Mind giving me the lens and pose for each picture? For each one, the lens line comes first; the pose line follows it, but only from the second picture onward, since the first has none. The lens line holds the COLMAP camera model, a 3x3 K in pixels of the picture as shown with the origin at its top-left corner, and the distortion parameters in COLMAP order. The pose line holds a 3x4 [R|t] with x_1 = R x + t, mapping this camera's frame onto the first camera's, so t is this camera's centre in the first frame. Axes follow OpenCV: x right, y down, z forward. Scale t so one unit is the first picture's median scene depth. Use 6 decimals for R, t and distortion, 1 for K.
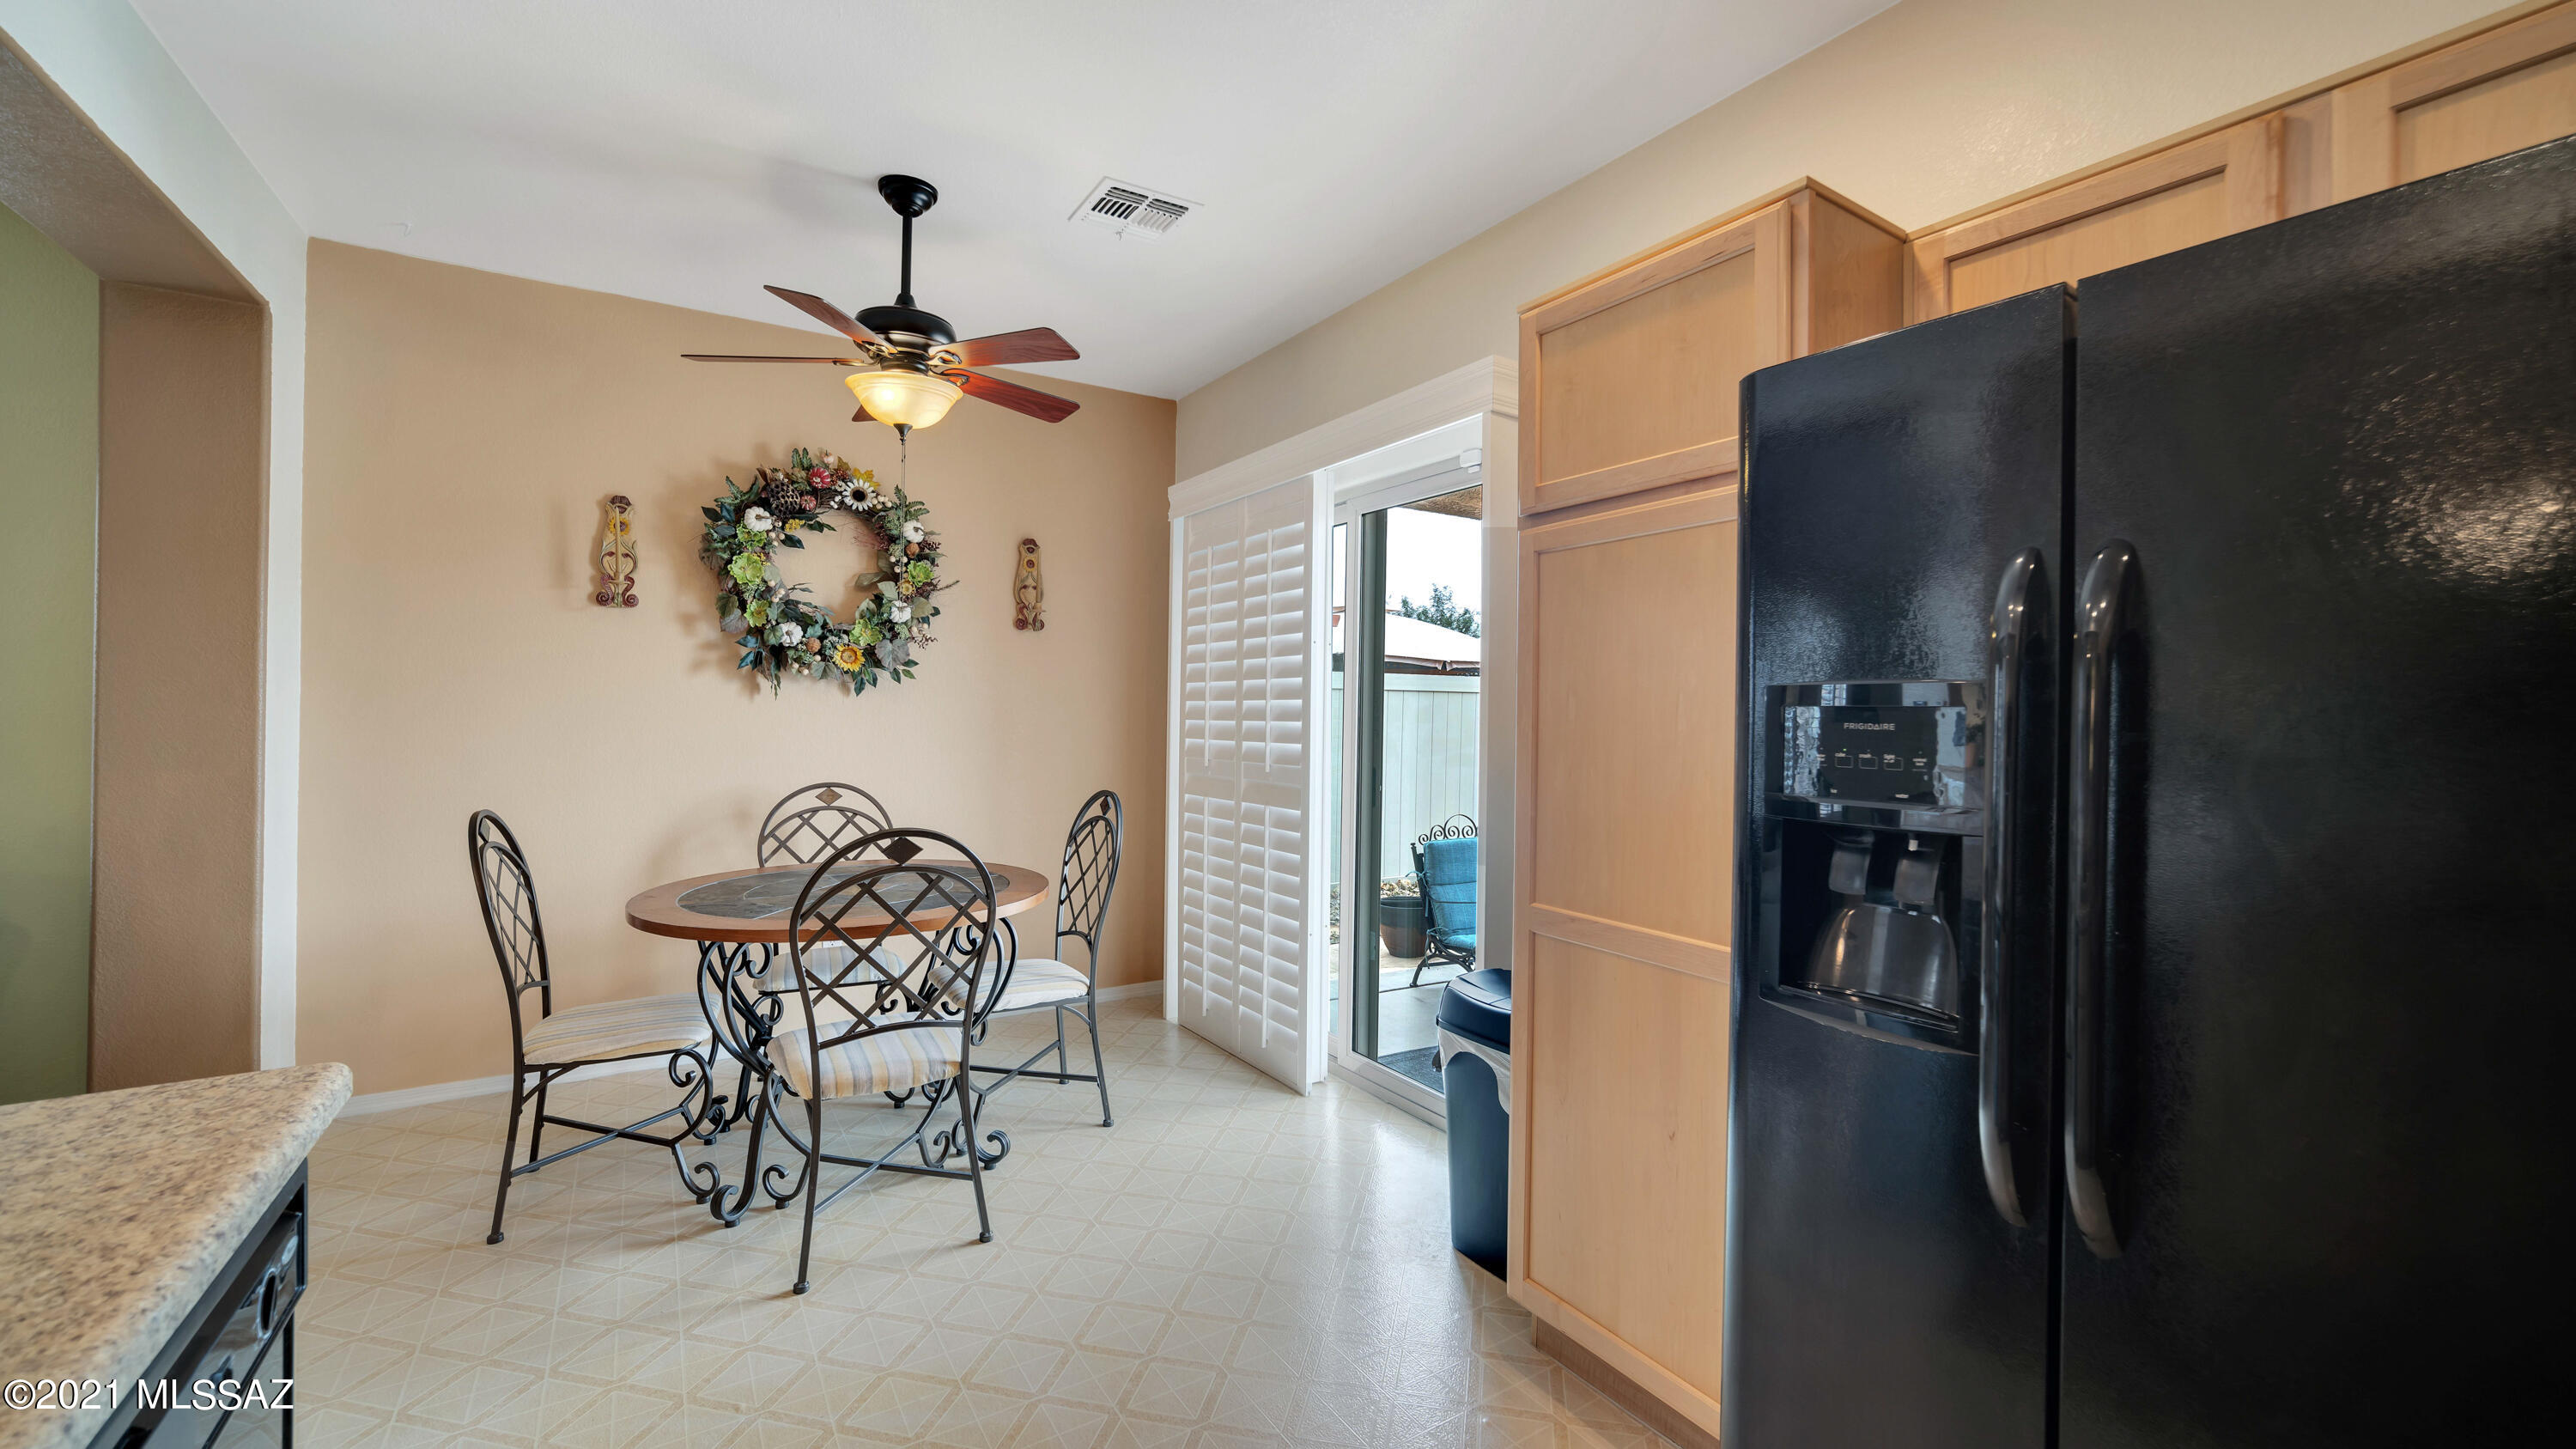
lens RADIAL K [[1012.3, 0, 1297.8], [0, 1012.3, 713.7], [0, 0, 1]] dist [-0.003380, 0.000375]
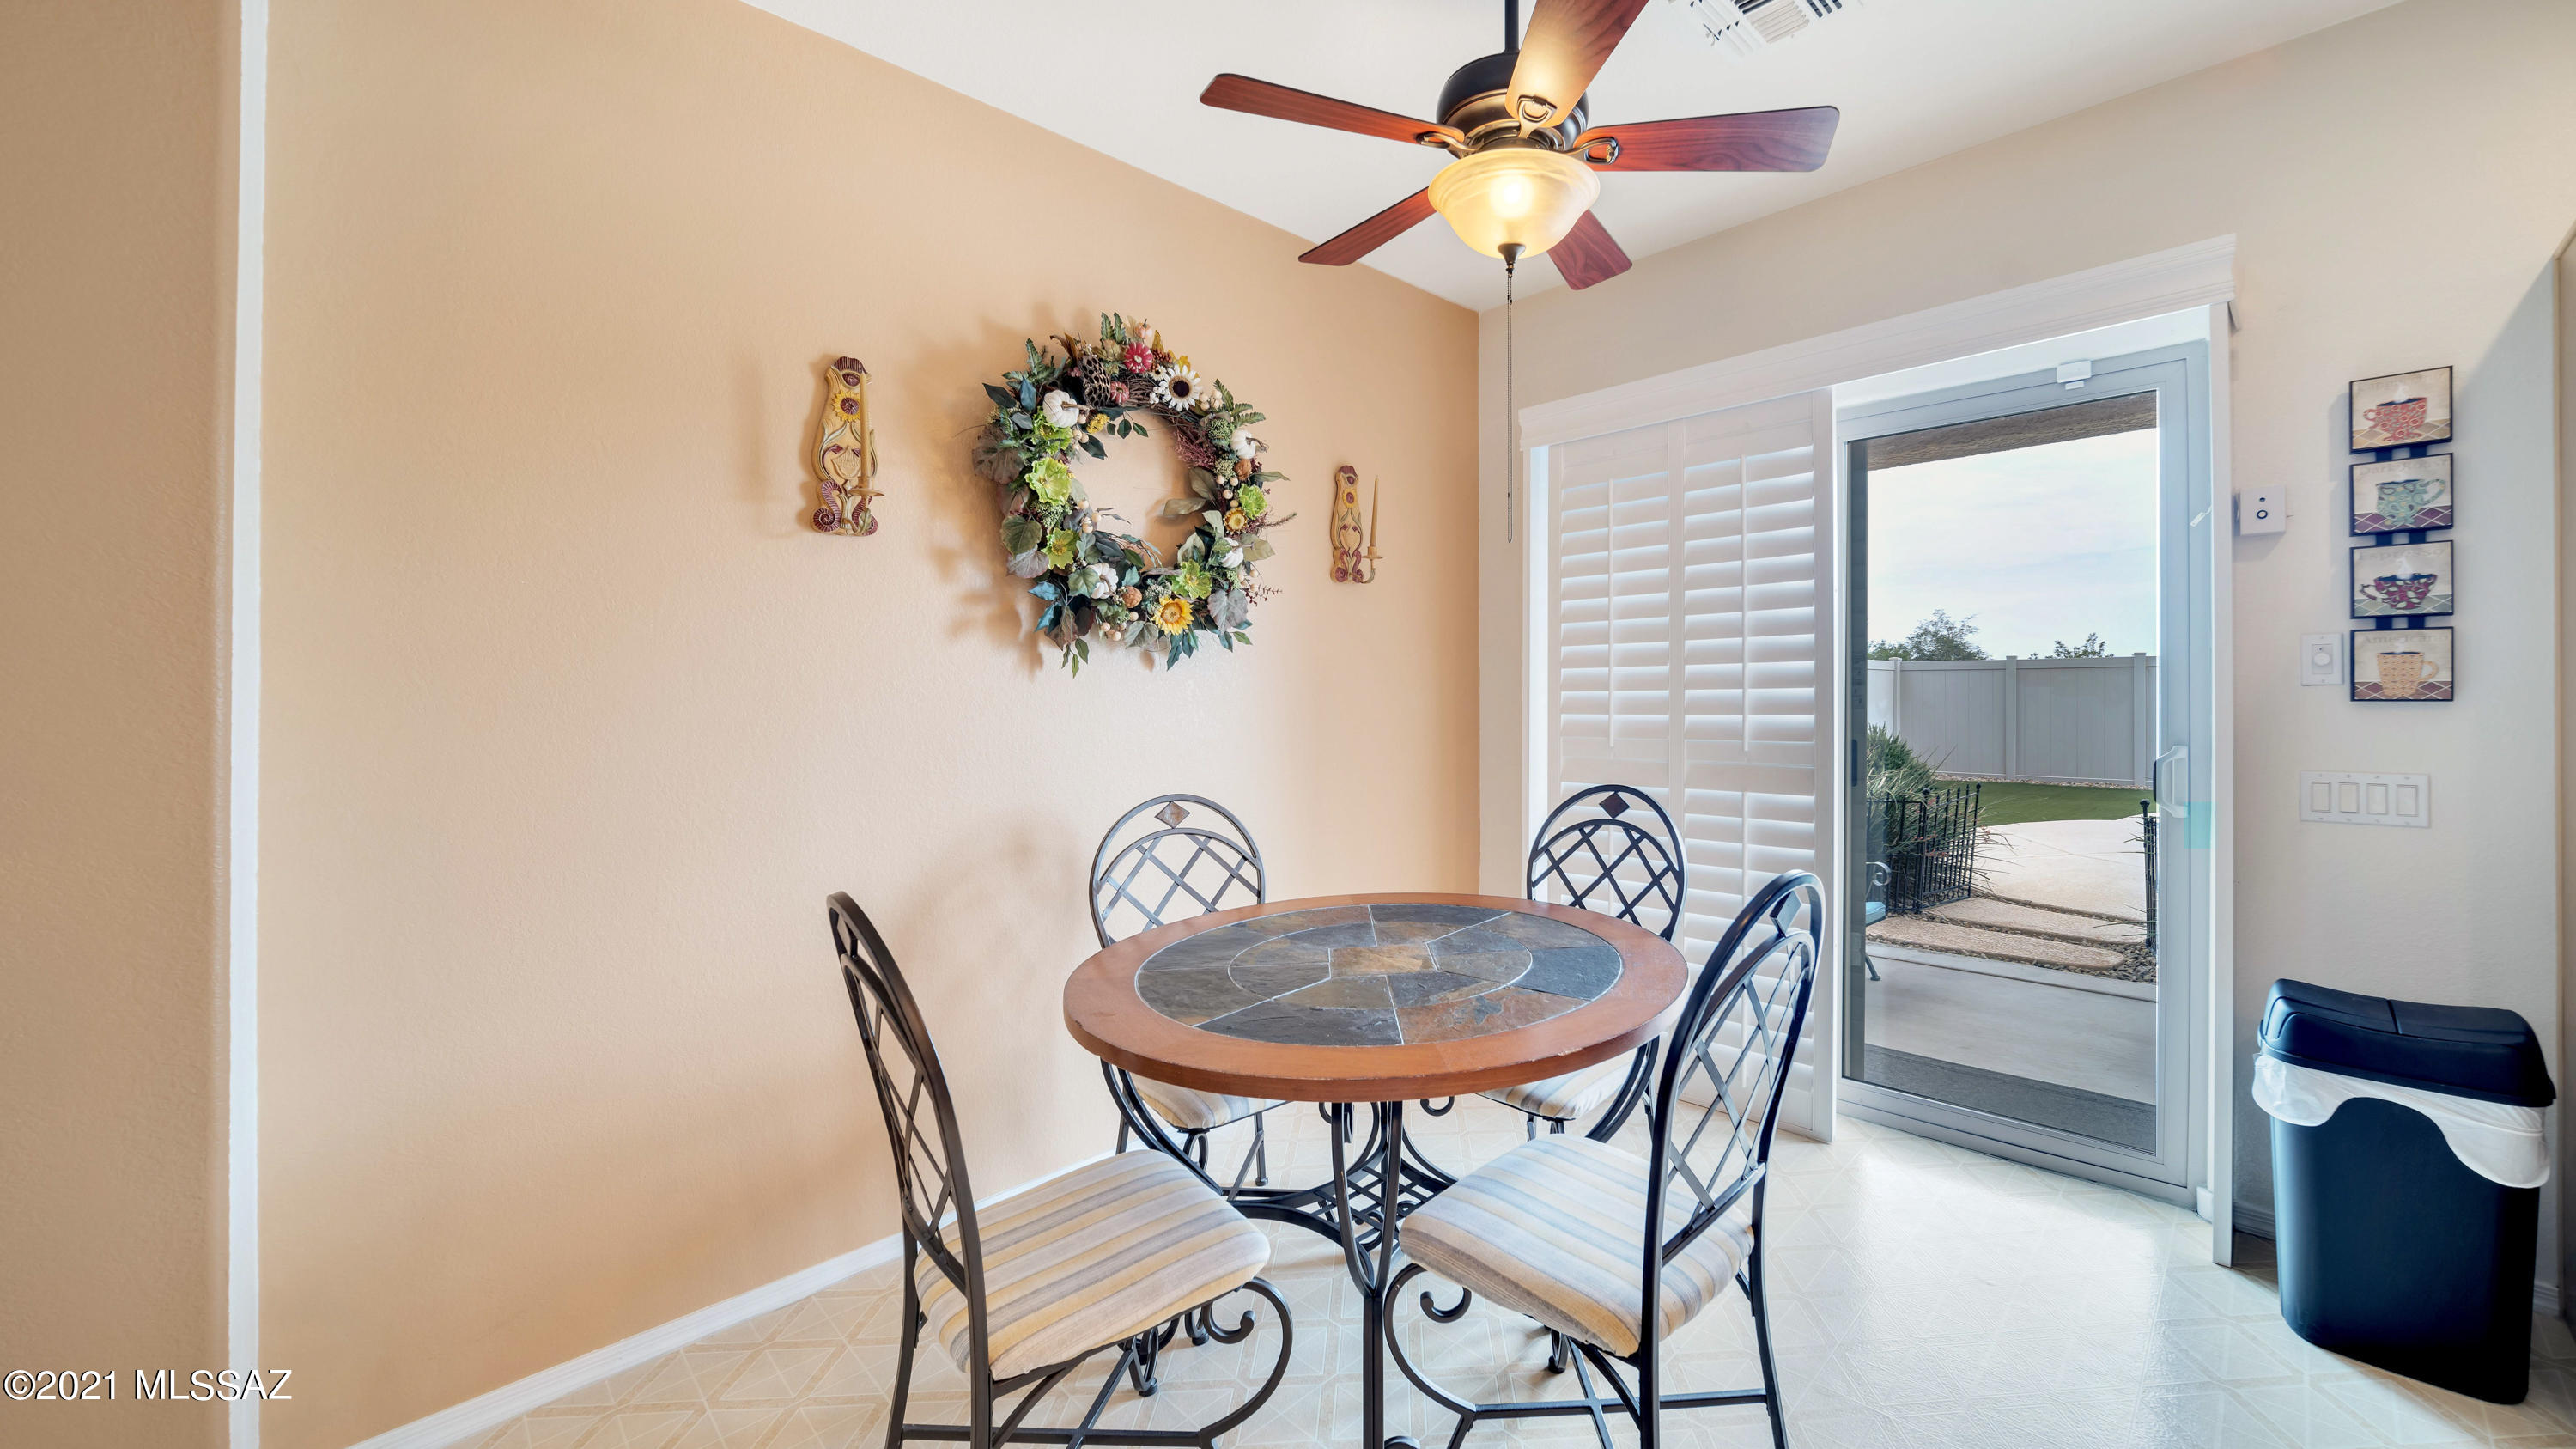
lens RADIAL K [[917.9, 0, 1360.0], [0, 917.9, 675.8], [0, 0, 1]] dist [-0.015780, 0.000100]
pose [[0.960835, -0.021390, 0.276295, -0.504808], [0.024987, 0.999643, -0.009502, -0.003911], [-0.275993, 0.016034, 0.961026, 0.354442]]
